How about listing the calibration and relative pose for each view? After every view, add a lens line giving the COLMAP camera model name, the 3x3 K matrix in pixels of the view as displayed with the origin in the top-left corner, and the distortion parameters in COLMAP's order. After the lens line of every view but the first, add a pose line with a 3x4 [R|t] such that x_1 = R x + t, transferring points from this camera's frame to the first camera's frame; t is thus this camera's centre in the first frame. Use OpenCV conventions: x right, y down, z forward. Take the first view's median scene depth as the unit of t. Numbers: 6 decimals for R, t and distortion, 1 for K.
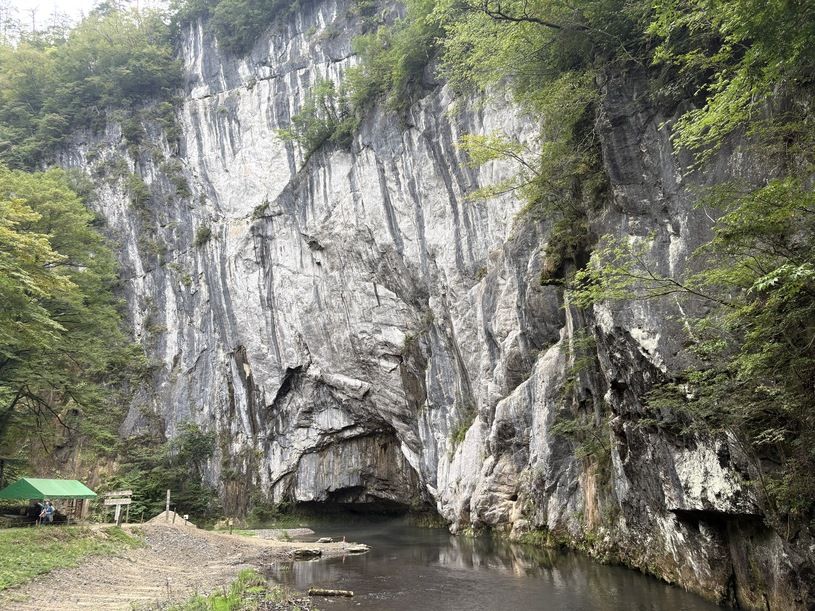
lens RADIAL K [[623.2, 0, 401.4], [0, 623.2, 301.0], [0, 0, 1]] dist [0.060906, -0.072453]
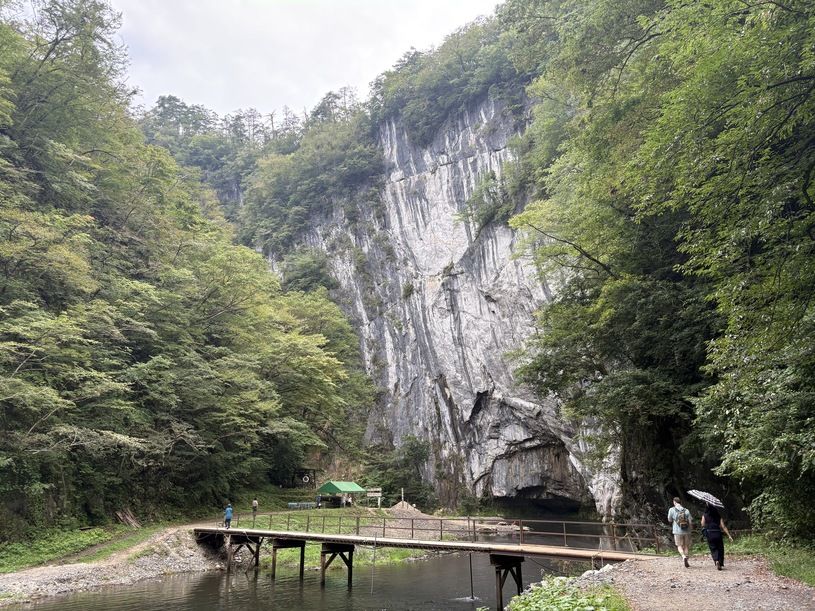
lens RADIAL K [[623.2, 0, 403.1], [0, 623.2, 284.1], [0, 0, 1]] dist [0.060906, -0.072453]
pose [[0.947152, -0.083391, -0.309758, 0.090905], [0.079021, 0.996517, -0.026652, -0.093378], [0.310901, 0.000766, 0.950442, -0.277125]]
